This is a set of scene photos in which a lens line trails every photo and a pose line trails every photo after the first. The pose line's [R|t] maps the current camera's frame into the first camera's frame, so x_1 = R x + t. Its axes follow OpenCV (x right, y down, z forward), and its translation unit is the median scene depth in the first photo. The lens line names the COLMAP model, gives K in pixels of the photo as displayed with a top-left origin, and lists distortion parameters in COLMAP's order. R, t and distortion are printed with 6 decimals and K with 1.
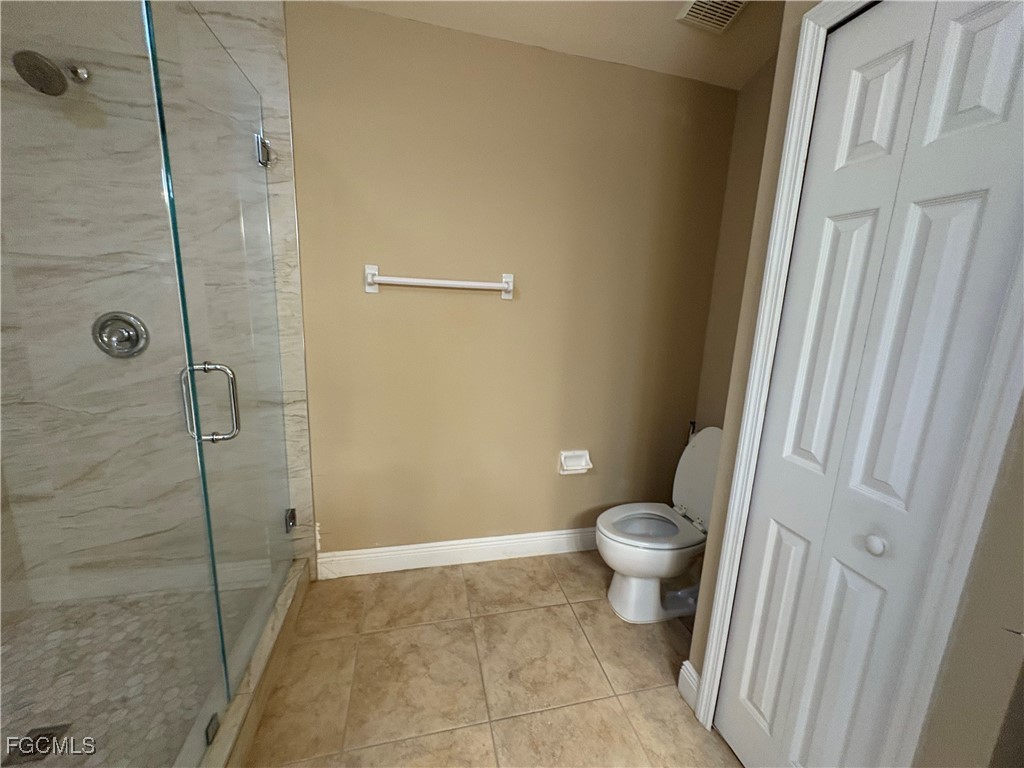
lens RADIAL K [[410.1, 0, 511.5], [0, 410.1, 381.4], [0, 0, 1]] dist [0.001546, -0.000411]
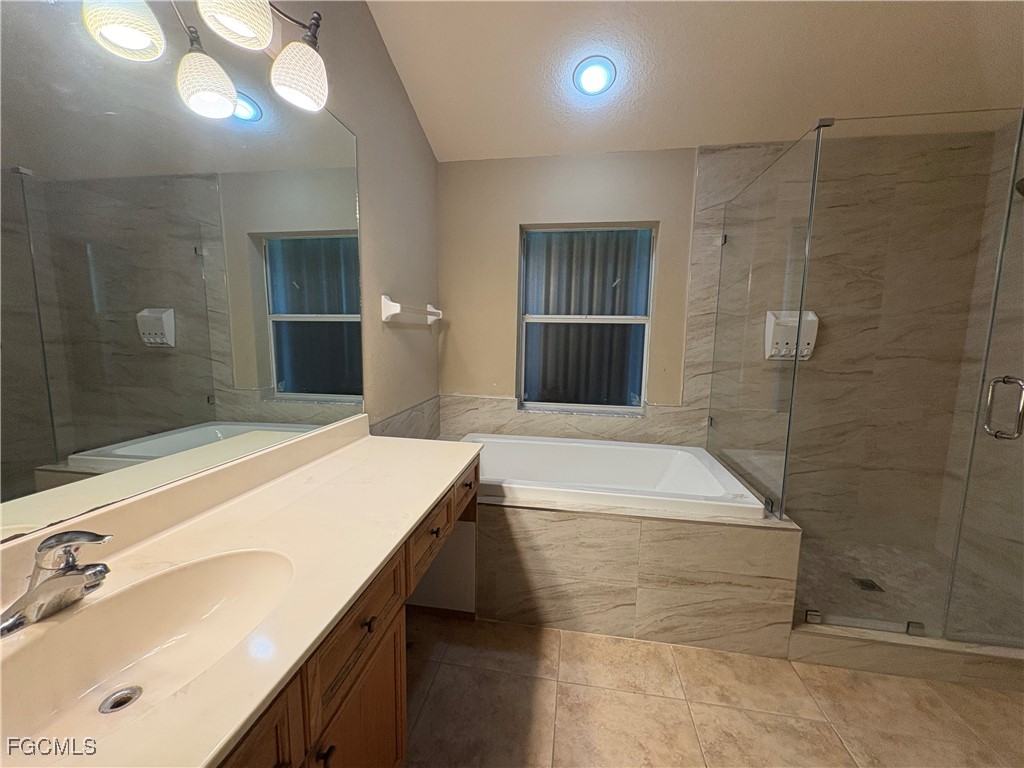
lens RADIAL K [[410.1, 0, 515.9], [0, 410.1, 384.5], [0, 0, 1]] dist [0.001546, -0.000411]
pose [[-0.376583, 0.065325, -0.924077, 0.717416], [-0.215746, 0.963898, 0.156061, 0.077053], [0.900910, 0.258136, -0.348894, 0.025000]]
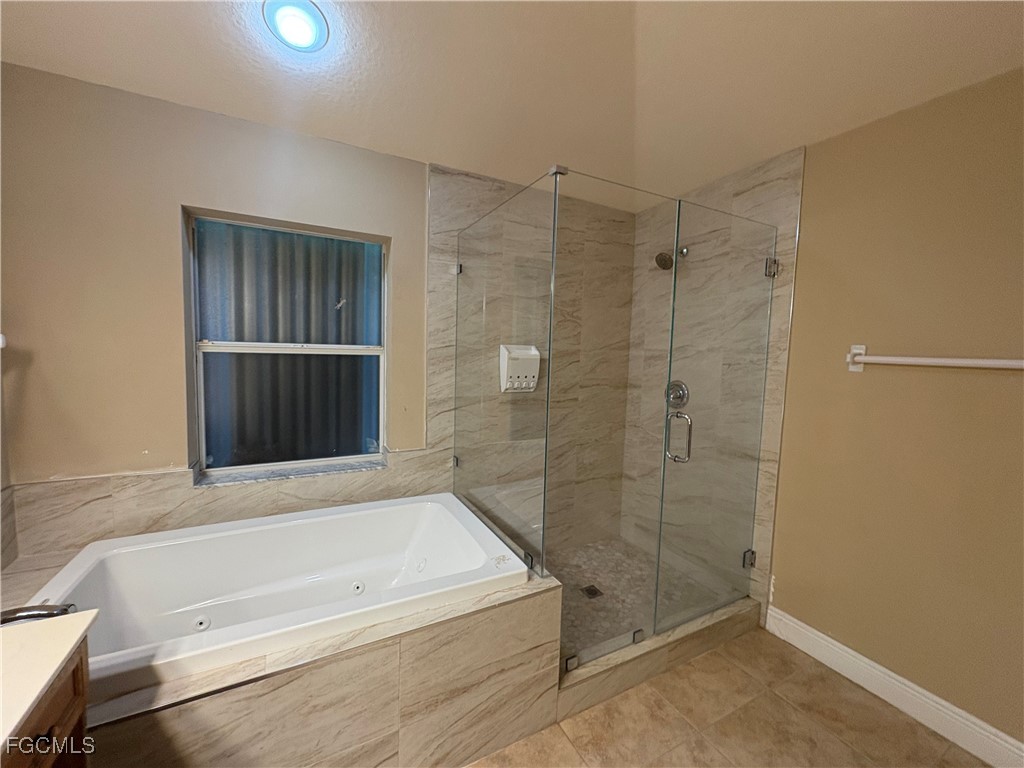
lens RADIAL K [[410.1, 0, 512.1], [0, 410.1, 385.1], [0, 0, 1]] dist [0.001546, -0.000411]
pose [[0.251767, 0.047687, -0.966612, 0.451906], [-0.211181, 0.977423, -0.006784, 0.001633], [0.944466, 0.205838, 0.256153, -0.054748]]
